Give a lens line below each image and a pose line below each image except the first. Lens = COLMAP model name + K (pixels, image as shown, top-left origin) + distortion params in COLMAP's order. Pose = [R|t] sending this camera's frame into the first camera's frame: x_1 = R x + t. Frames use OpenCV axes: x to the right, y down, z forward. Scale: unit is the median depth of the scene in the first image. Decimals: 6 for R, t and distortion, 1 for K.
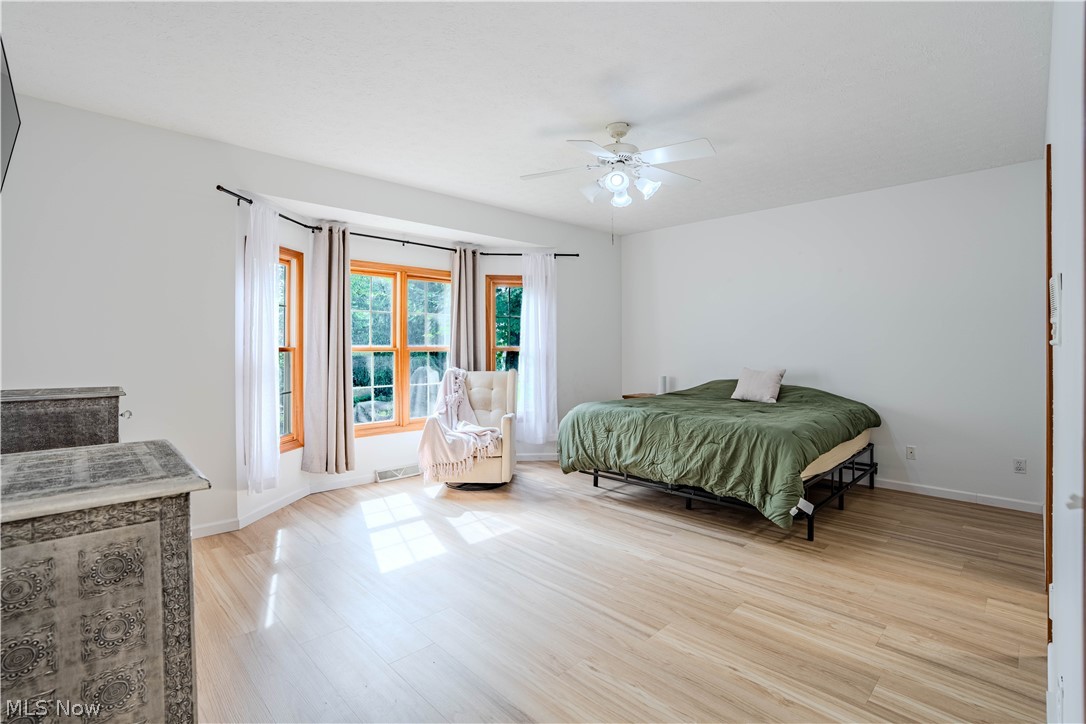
lens RADIAL K [[506.9, 0, 545.7], [0, 506.9, 360.8], [0, 0, 1]] dist [-0.072652, 0.027477]
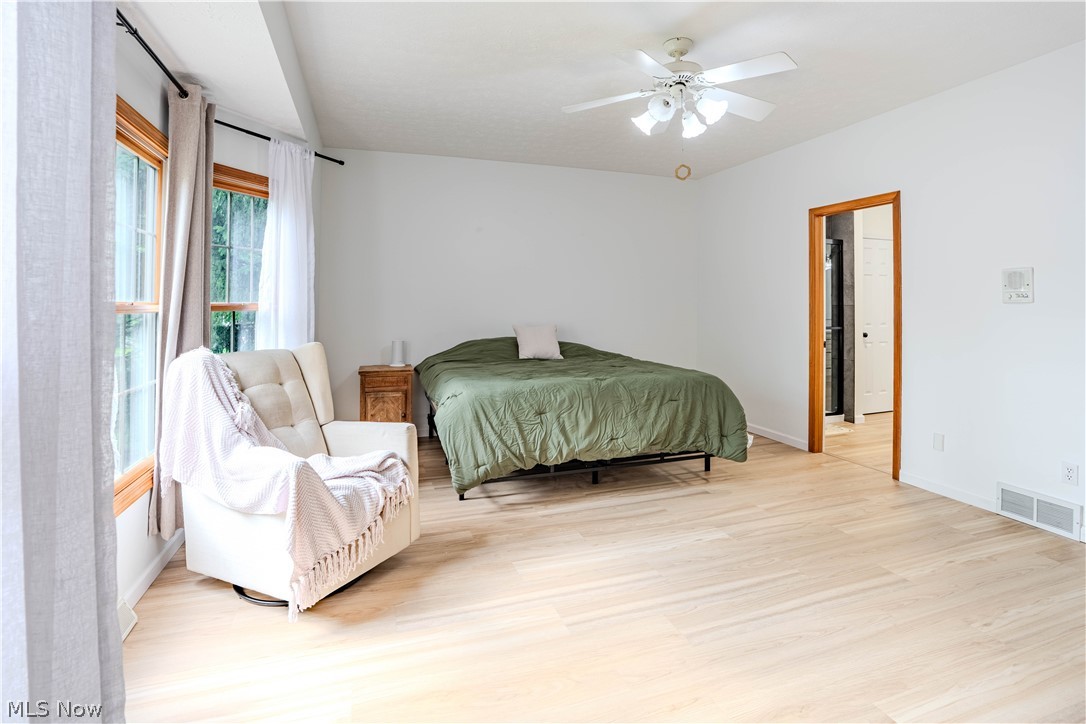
lens RADIAL K [[521.7, 0, 543.0], [0, 521.7, 305.5], [0, 0, 1]] dist [-0.056205, 0.016671]
pose [[0.425462, 0.002854, 0.904972, -0.645088], [0.023605, 0.999620, -0.014251, -0.012954], [-0.904668, 0.027425, 0.425233, 0.738660]]
